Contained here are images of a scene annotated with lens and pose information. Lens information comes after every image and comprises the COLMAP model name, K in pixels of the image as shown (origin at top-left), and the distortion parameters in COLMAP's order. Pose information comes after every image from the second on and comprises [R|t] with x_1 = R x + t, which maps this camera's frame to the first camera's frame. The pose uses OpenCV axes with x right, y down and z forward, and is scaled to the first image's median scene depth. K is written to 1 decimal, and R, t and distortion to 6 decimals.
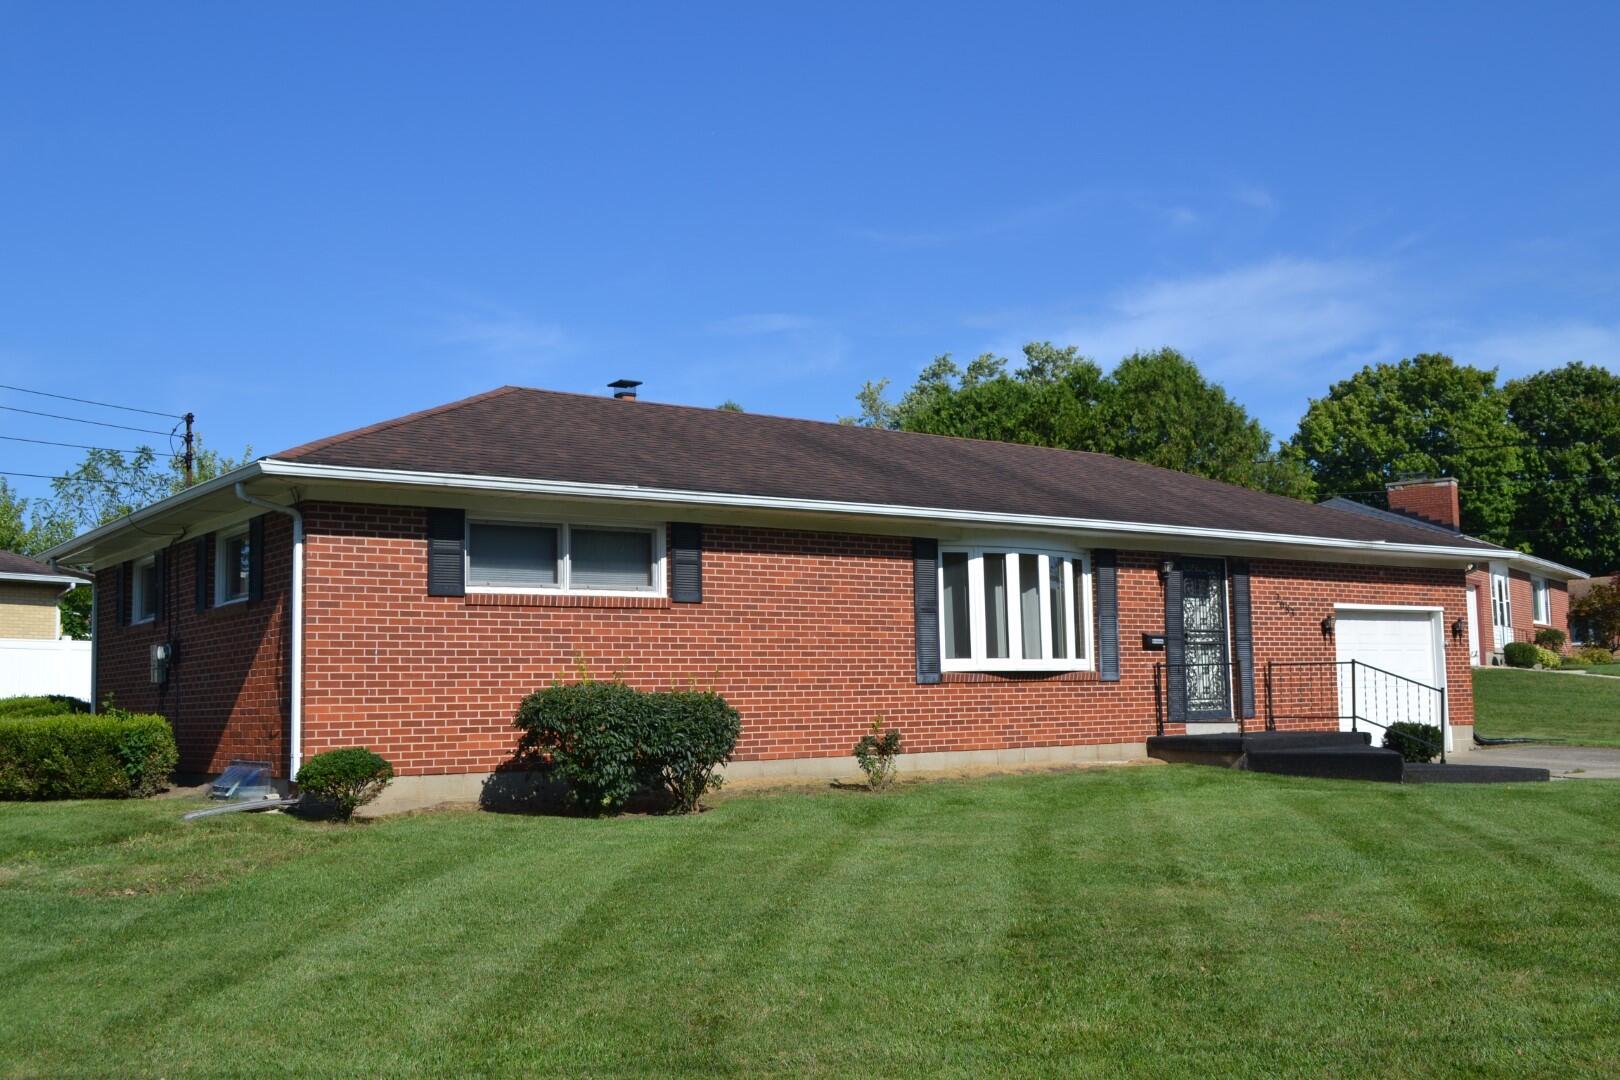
lens RADIAL K [[1575.0, 0, 825.8], [0, 1575.0, 542.0], [0, 0, 1]] dist [-0.059974, 0.000000]
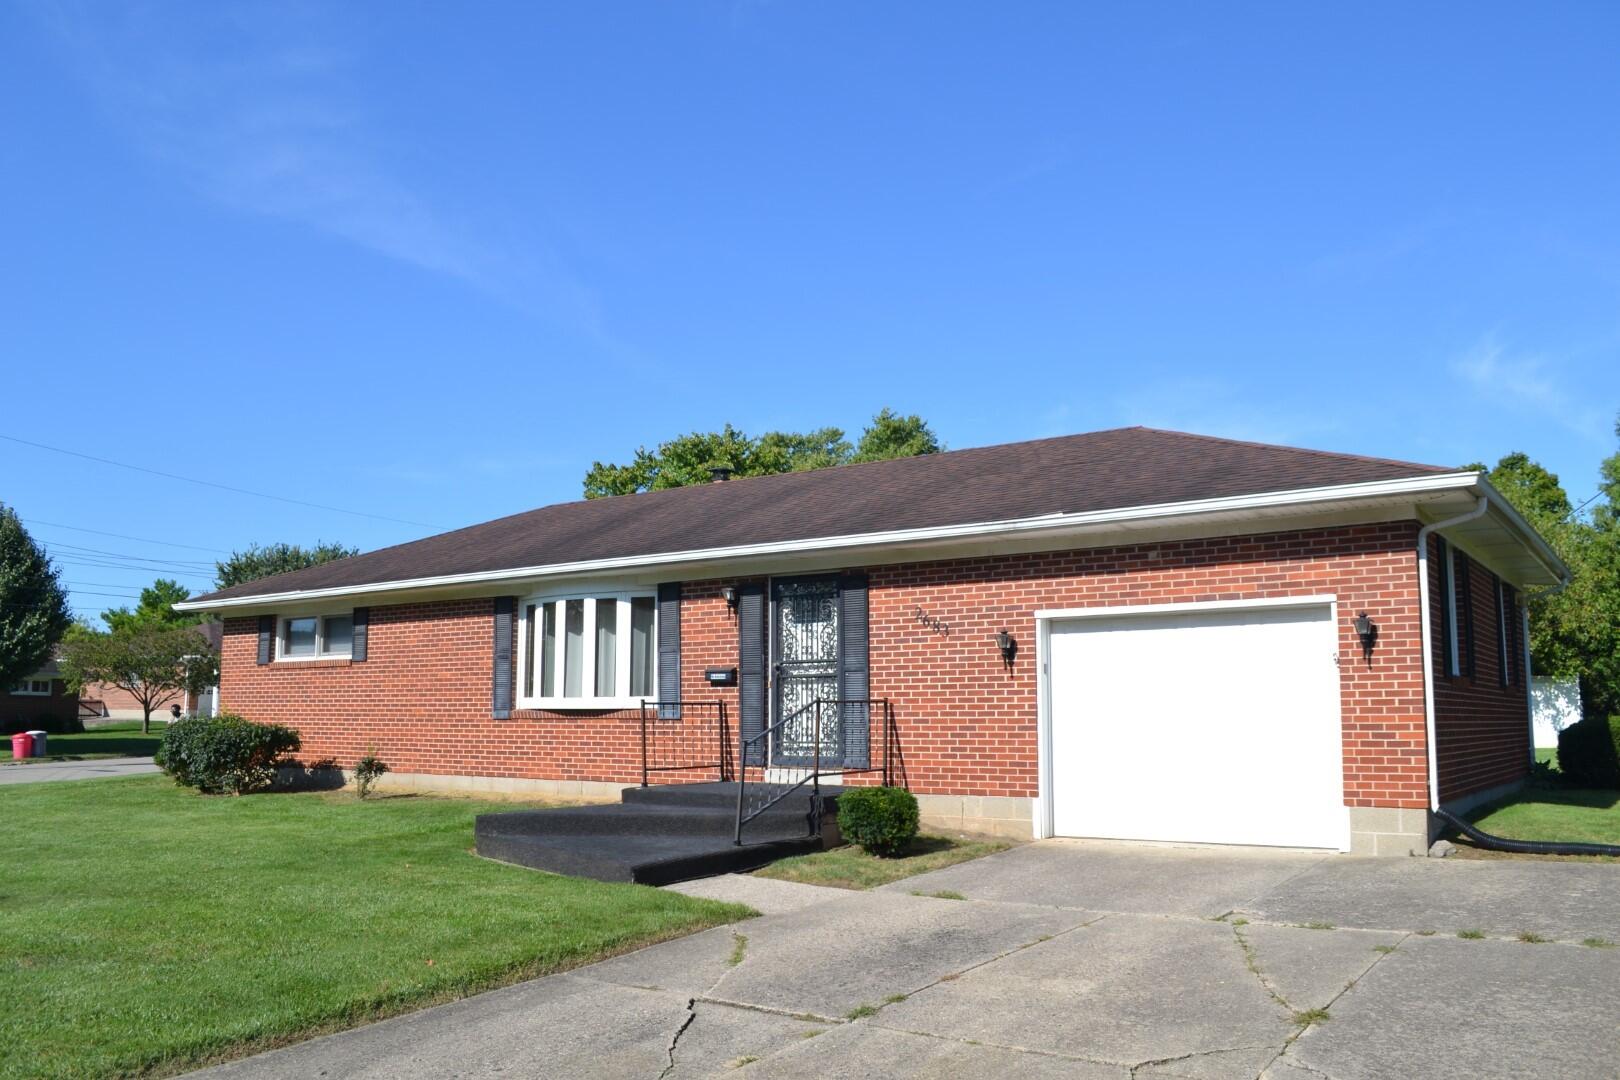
lens RADIAL K [[1290.9, 0, 806.8], [0, 1290.9, 547.6], [0, 0, 1]] dist [-0.074105, 0.008277]
pose [[0.303717, -0.104170, -0.947051, 1.009229], [0.092574, 0.992528, -0.079484, 0.056845], [0.948254, -0.063531, 0.311091, 0.876660]]
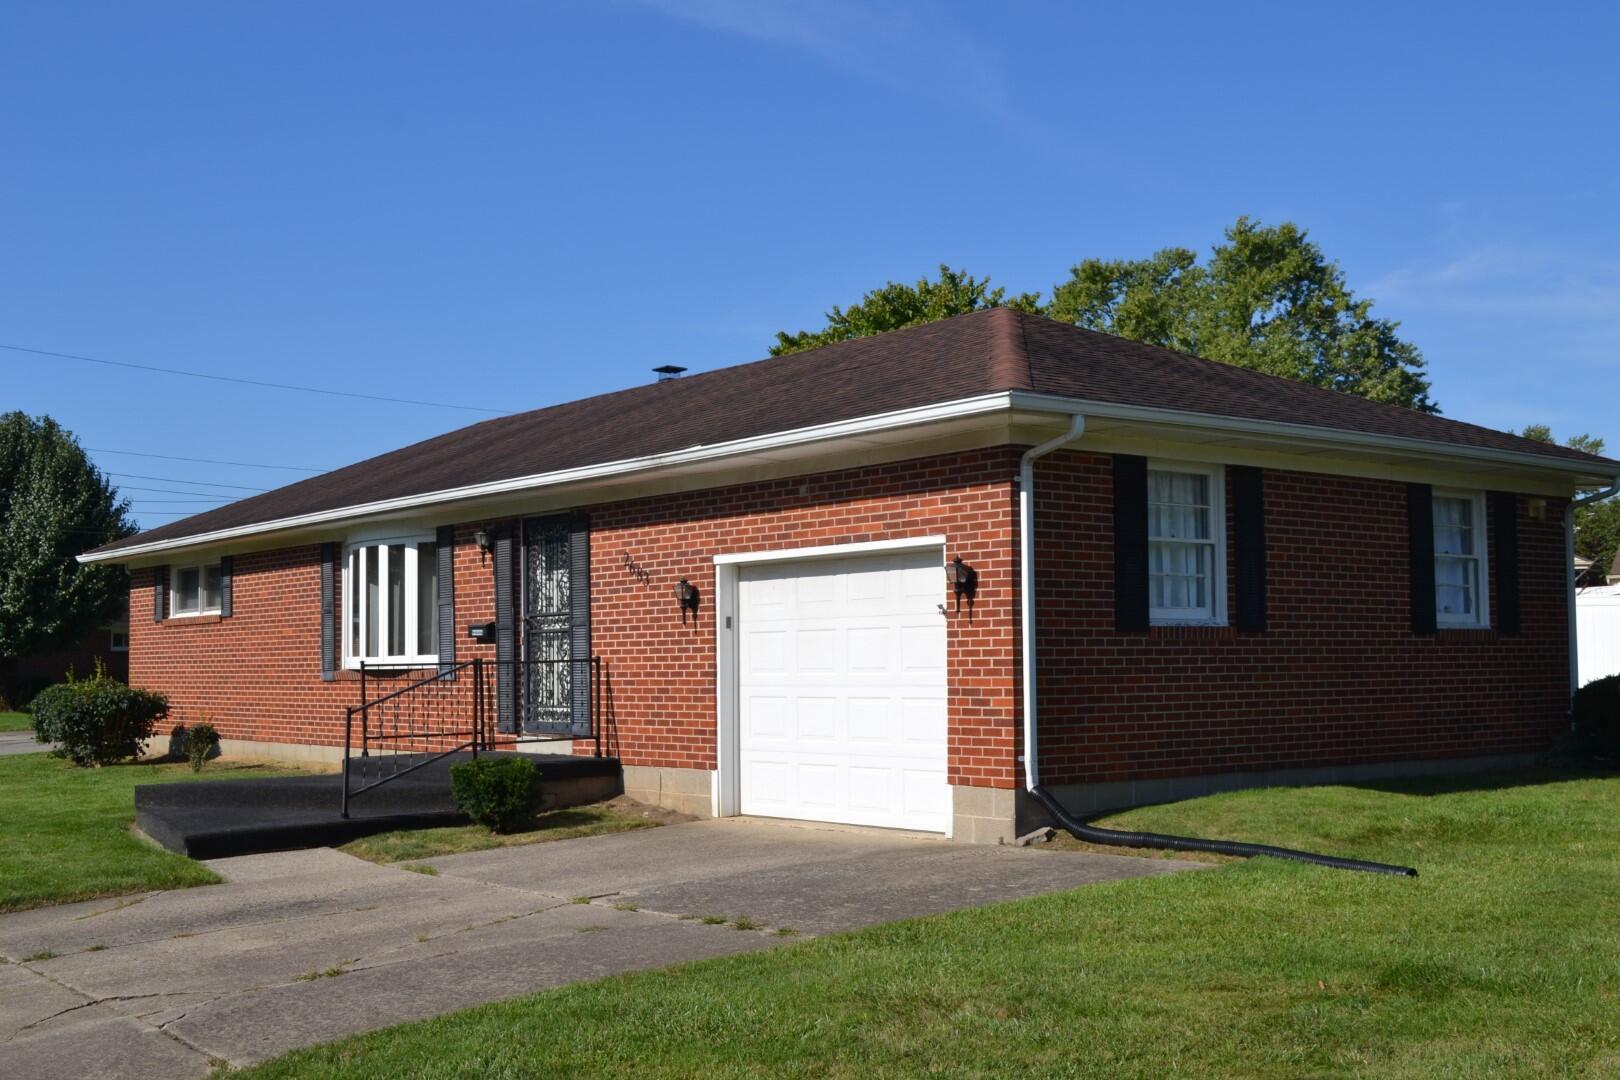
lens RADIAL K [[1849.7, 0, 813.8], [0, 1849.7, 549.4], [0, 0, 1]] dist [-0.036891, 0.000000]
pose [[0.034067, -0.040012, -0.998618, 1.244319], [0.115373, 0.992676, -0.035838, 0.079978], [0.992738, -0.113993, 0.038434, 1.217677]]
